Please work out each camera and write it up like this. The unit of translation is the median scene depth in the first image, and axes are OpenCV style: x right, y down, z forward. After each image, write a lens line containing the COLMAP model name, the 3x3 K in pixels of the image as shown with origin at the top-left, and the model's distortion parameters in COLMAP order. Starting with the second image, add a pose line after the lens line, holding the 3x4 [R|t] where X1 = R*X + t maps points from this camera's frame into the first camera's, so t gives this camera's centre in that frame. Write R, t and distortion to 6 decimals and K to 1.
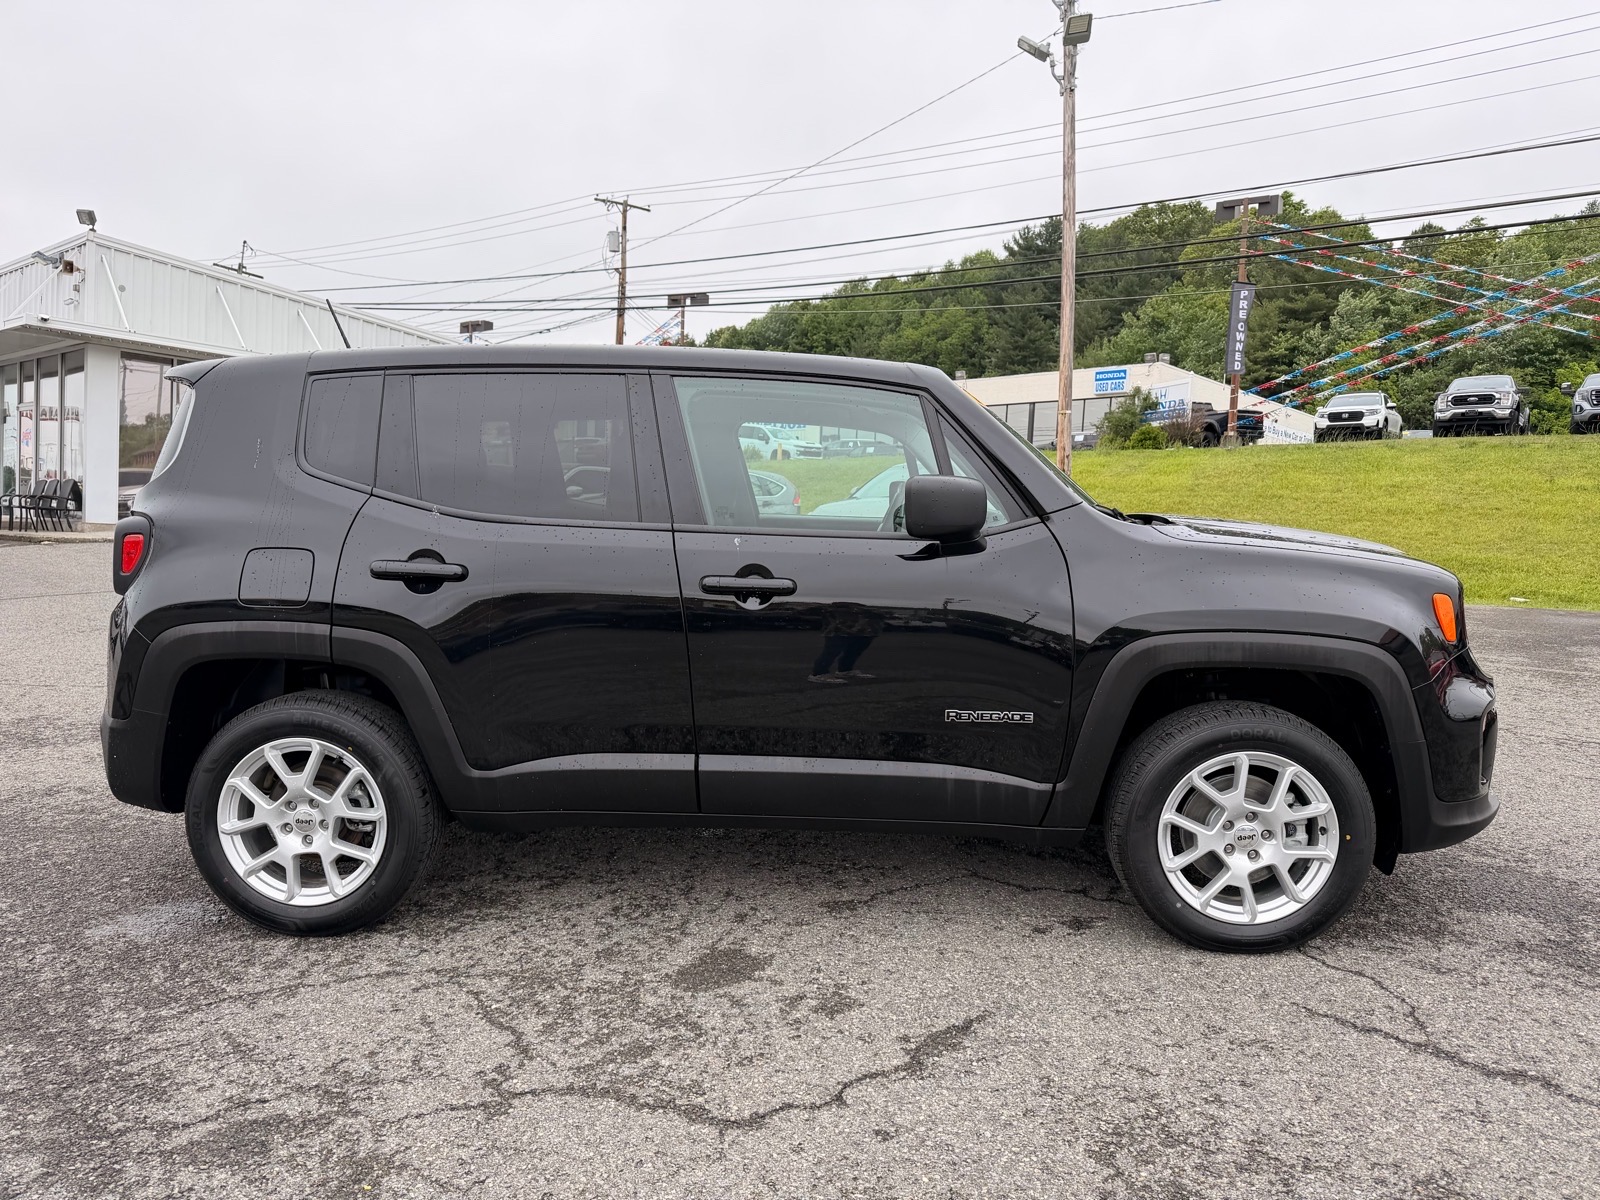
lens RADIAL K [[1108.4, 0, 800.0], [0, 1108.4, 600.0], [0, 0, 1]] dist [0.057487, -0.059434]
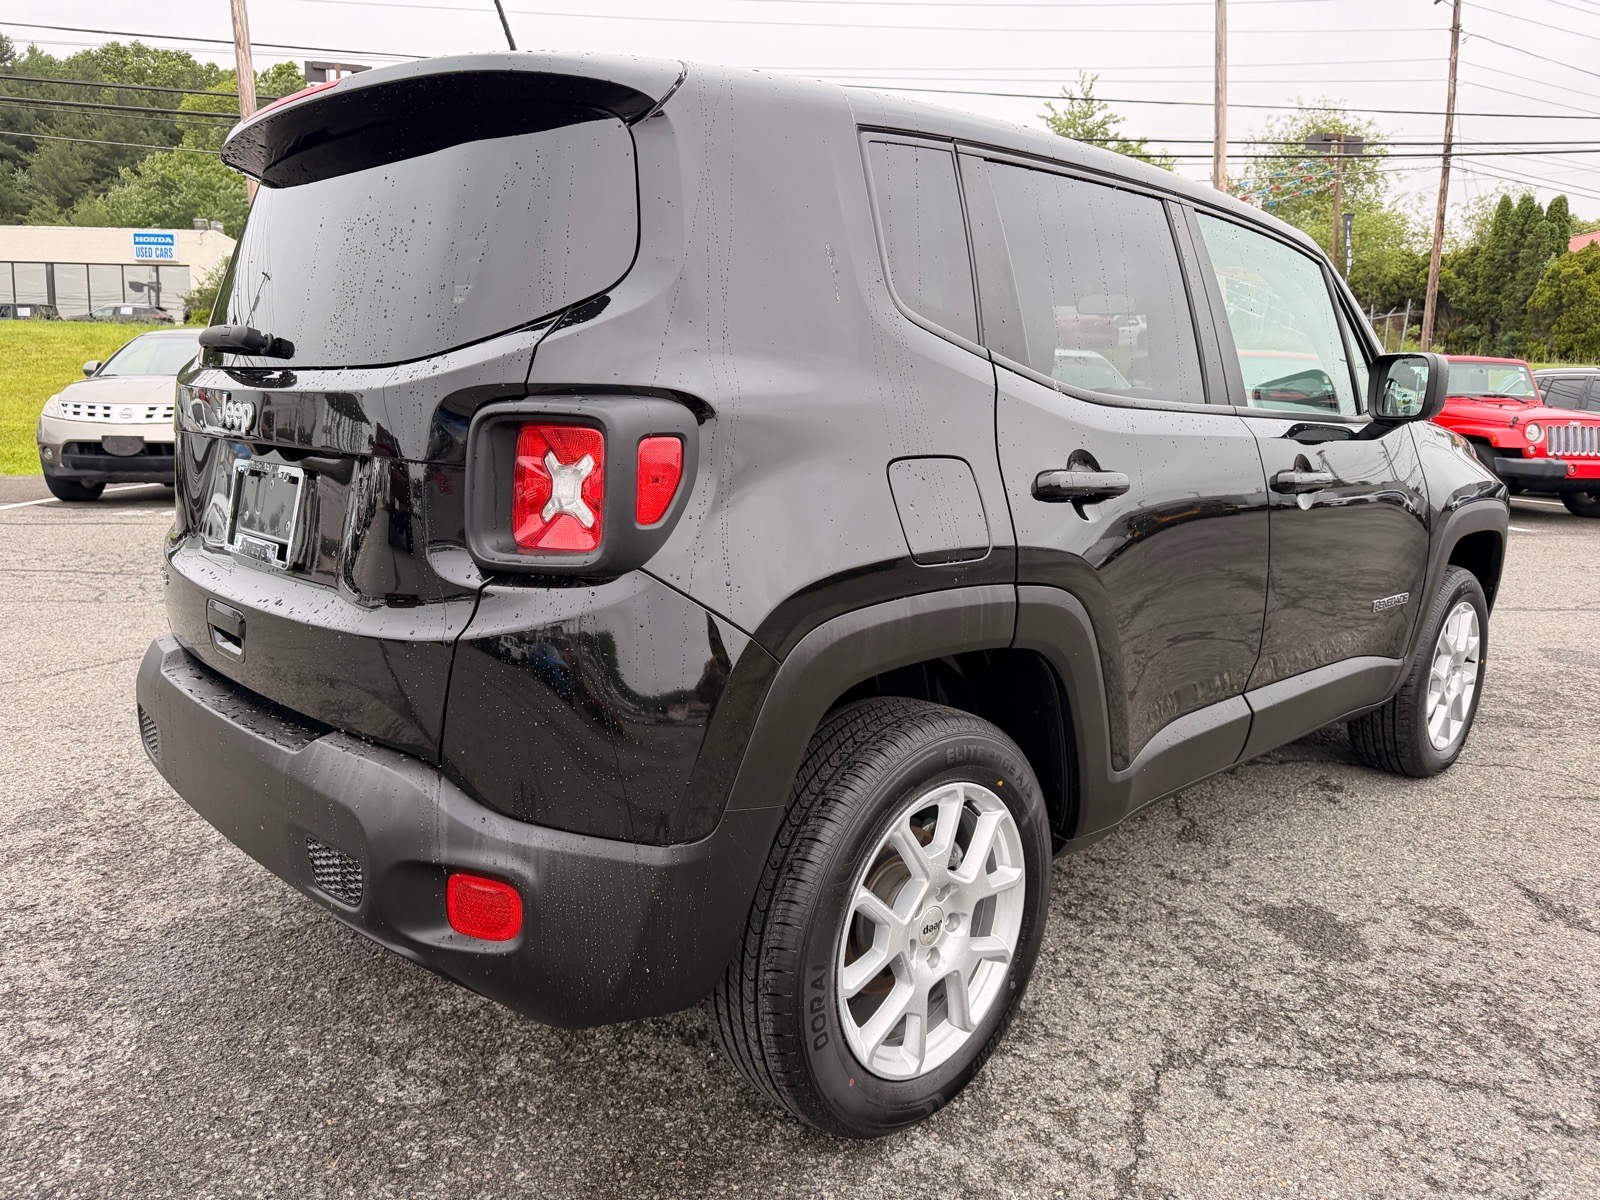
lens RADIAL K [[1108.4, 0, 800.0], [0, 1108.4, 600.0], [0, 0, 1]] dist [0.057487, -0.059434]
pose [[0.702384, -0.127083, 0.700362, -0.902825], [0.057422, 0.990843, 0.122204, -0.047149], [-0.709478, -0.045618, 0.703250, 0.665364]]
